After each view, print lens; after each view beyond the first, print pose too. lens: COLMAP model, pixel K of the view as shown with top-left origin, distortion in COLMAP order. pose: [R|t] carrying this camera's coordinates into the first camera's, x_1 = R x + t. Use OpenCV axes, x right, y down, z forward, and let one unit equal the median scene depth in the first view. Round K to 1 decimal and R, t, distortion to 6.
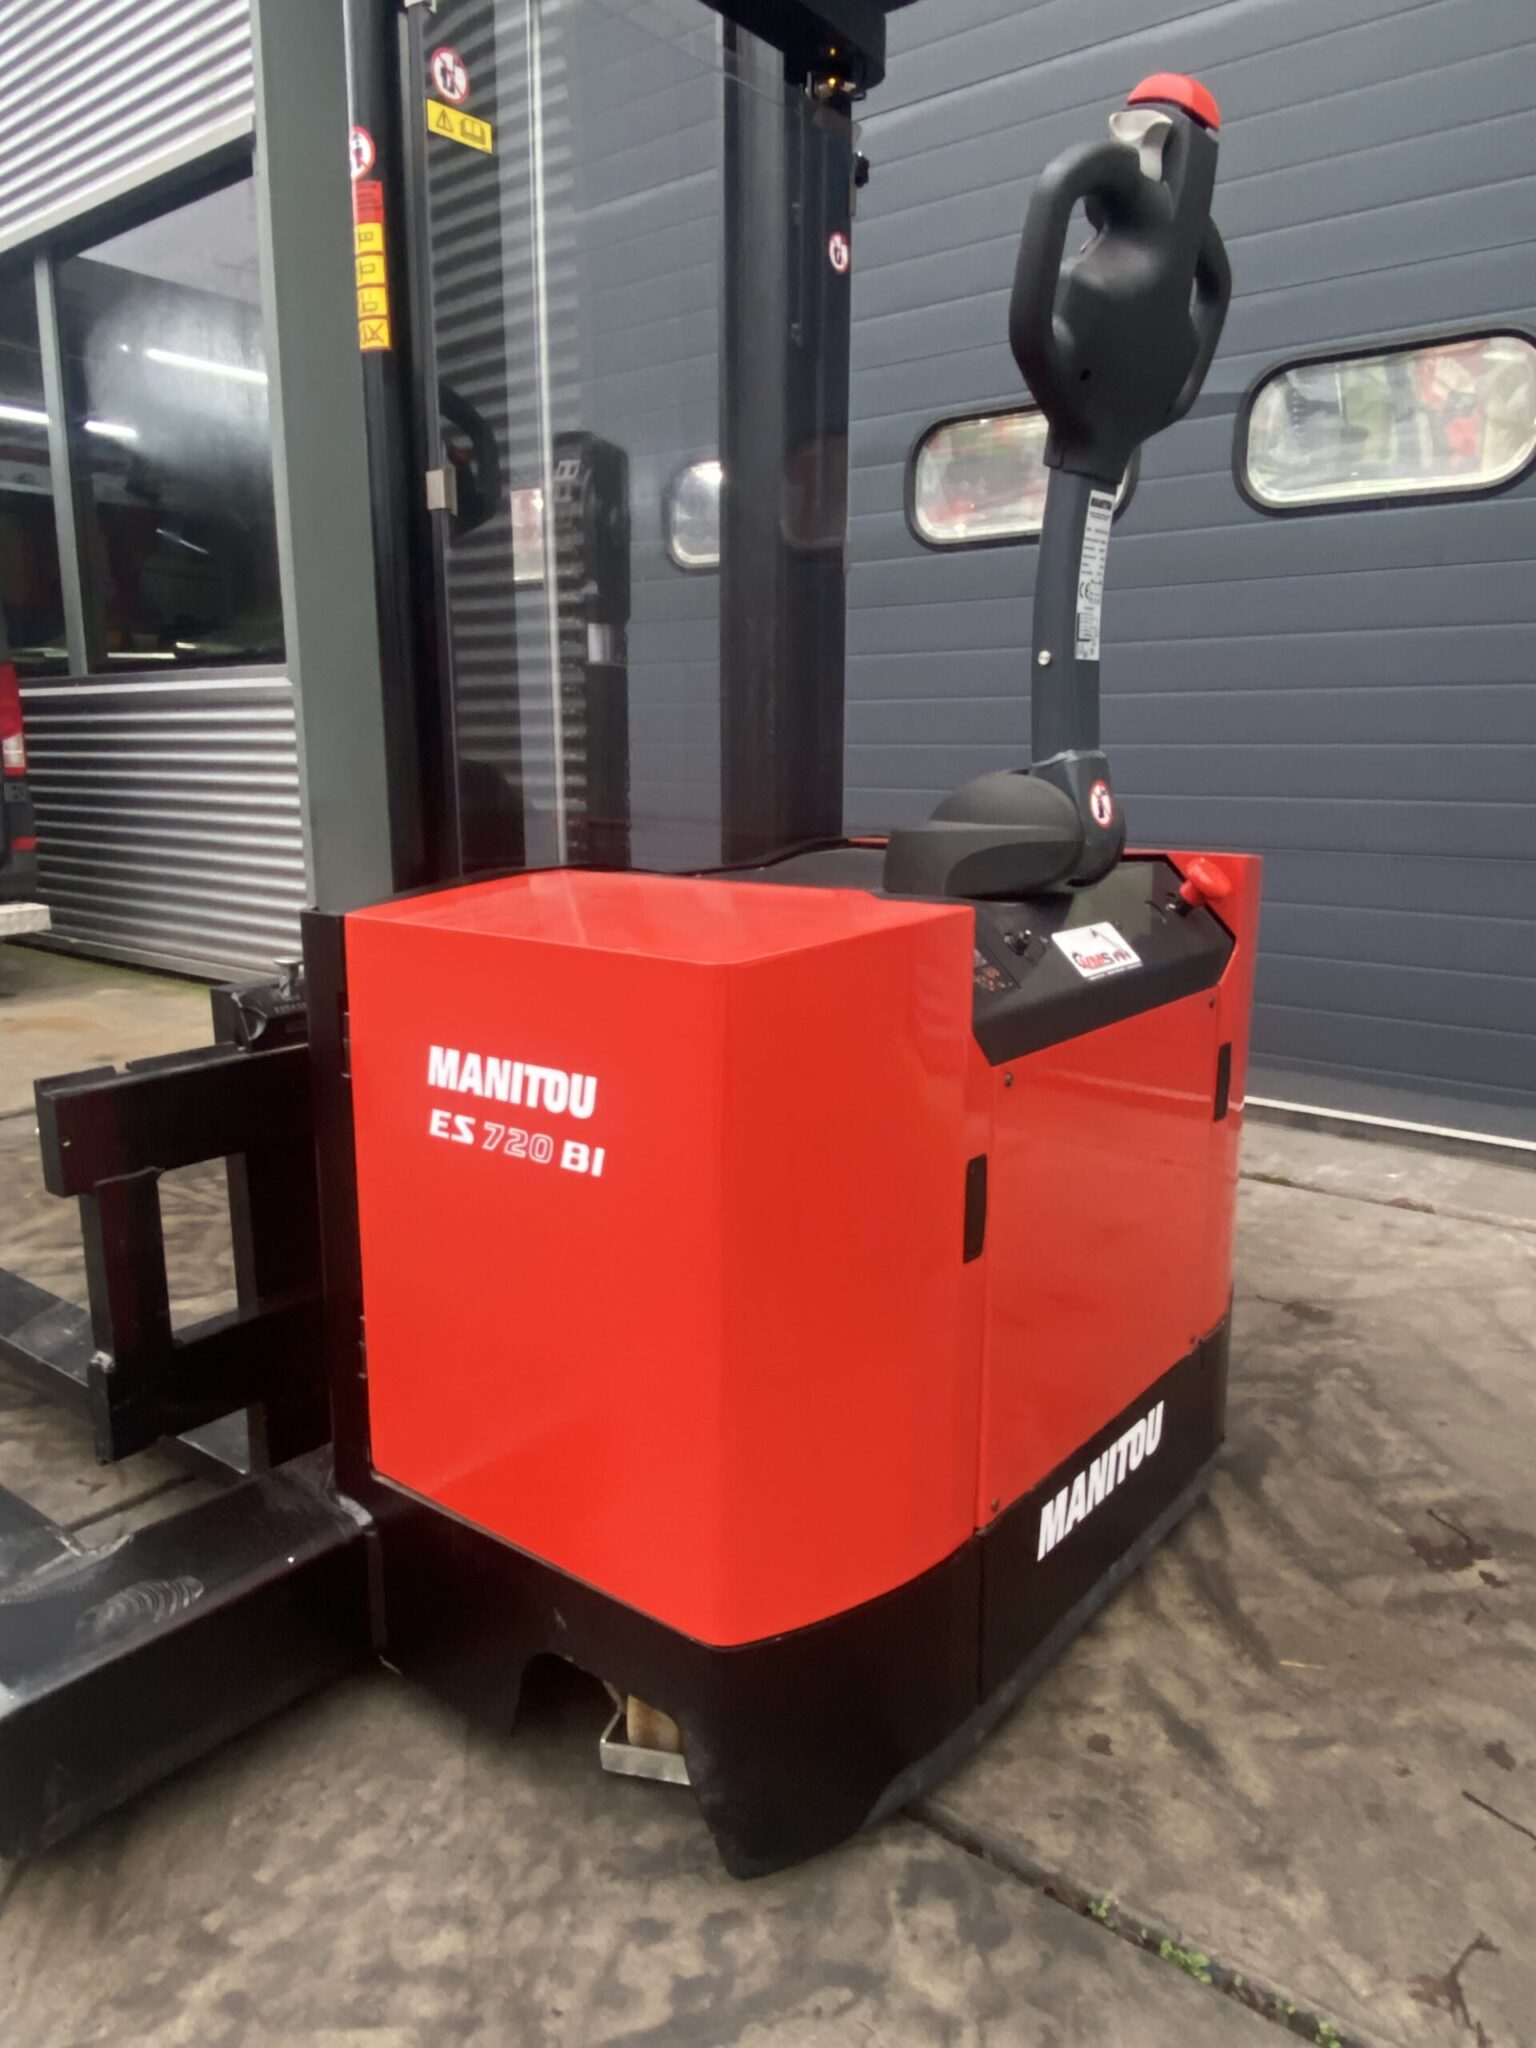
lens RADIAL K [[1415.0, 0, 750.0], [0, 1415.0, 1016.5], [0, 0, 1]] dist [0.052626, -0.058892]
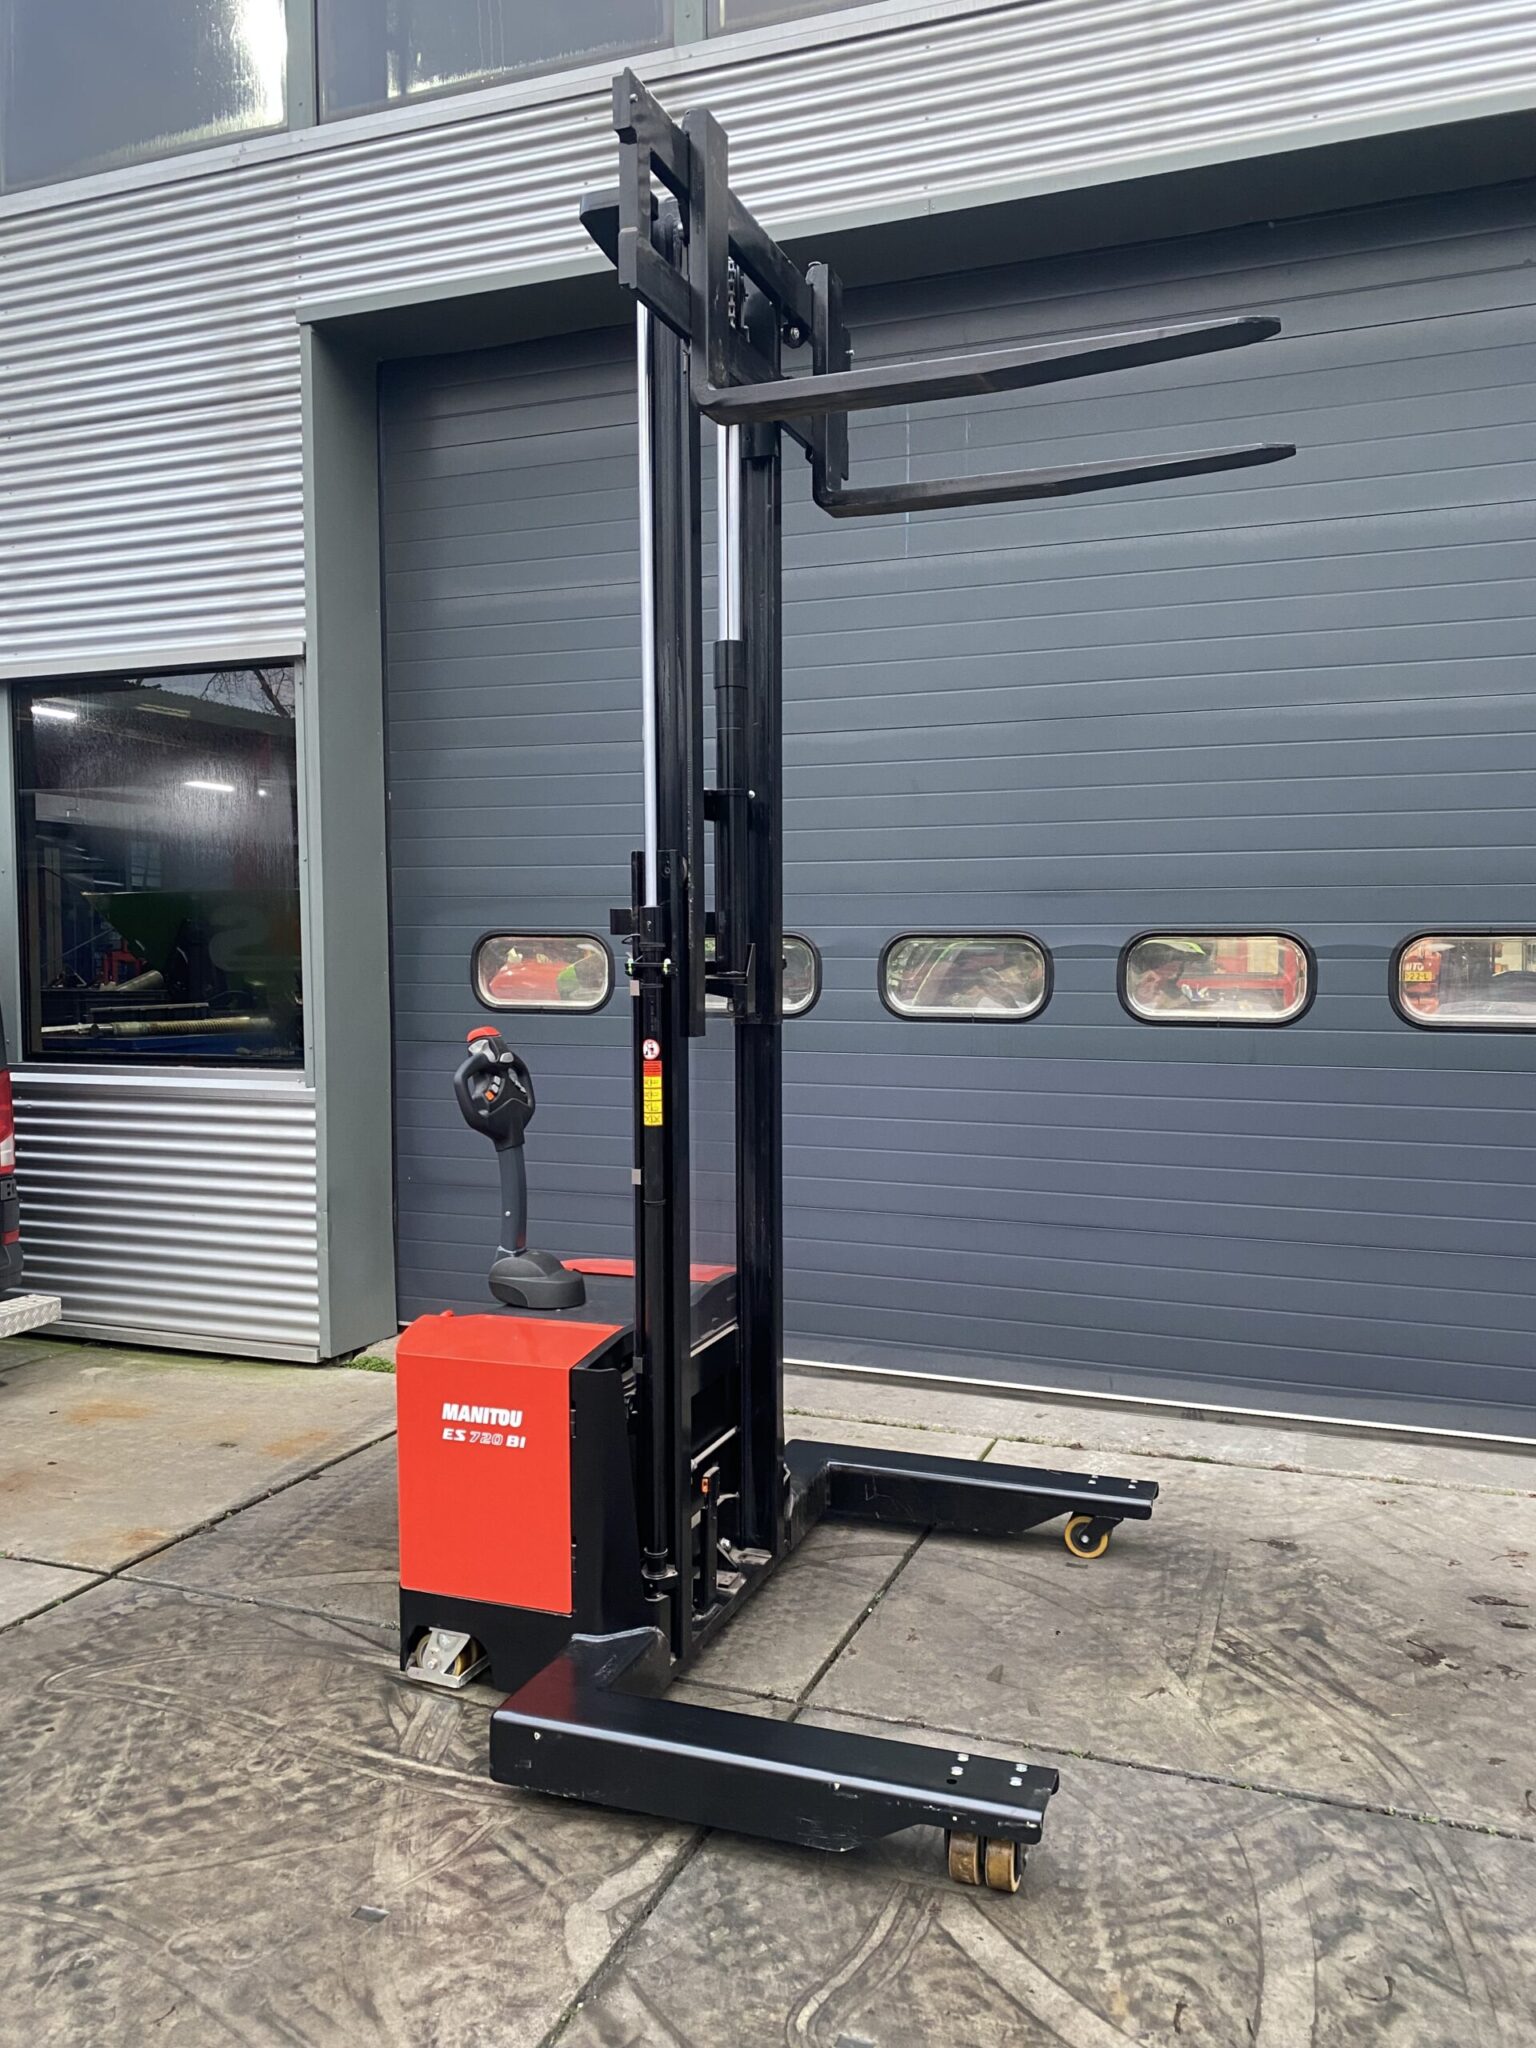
lens RADIAL K [[1563.4, 0, 776.6], [0, 1563.4, 1018.8], [0, 0, 1]] dist [0.009965, 0.002574]
pose [[0.949454, -0.013664, 0.313610, -1.309696], [0.060170, 0.988449, -0.139097, -0.328341], [-0.308087, 0.150936, 0.939309, -1.154145]]
